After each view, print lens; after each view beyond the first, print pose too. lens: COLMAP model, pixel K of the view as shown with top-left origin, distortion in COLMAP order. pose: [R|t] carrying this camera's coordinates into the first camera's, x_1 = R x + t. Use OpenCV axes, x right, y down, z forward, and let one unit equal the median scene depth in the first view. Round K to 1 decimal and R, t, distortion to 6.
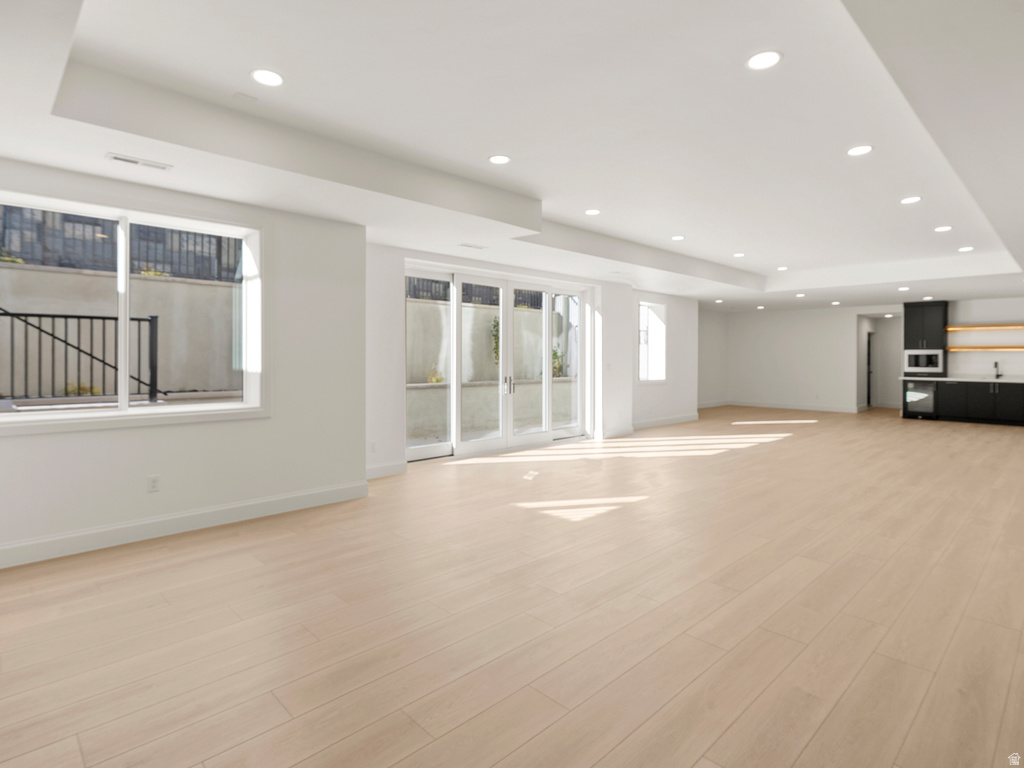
lens RADIAL K [[537.8, 0, 514.4], [0, 537.8, 372.3], [0, 0, 1]] dist [-0.005239, 0.001442]
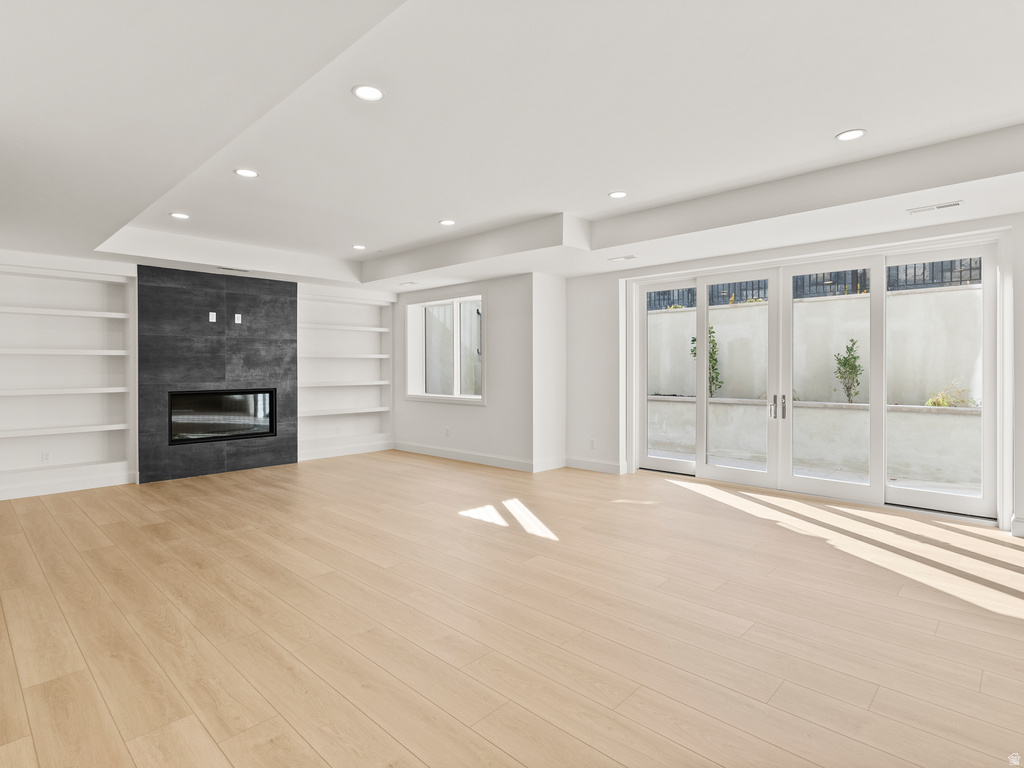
lens RADIAL K [[537.8, 0, 514.4], [0, 537.8, 372.3], [0, 0, 1]] dist [-0.005239, 0.001442]
pose [[0.053069, 0.007206, -0.998565, 1.420282], [-0.028357, 0.999582, 0.005707, -0.035716], [0.998188, 0.028014, 0.053251, 1.174901]]
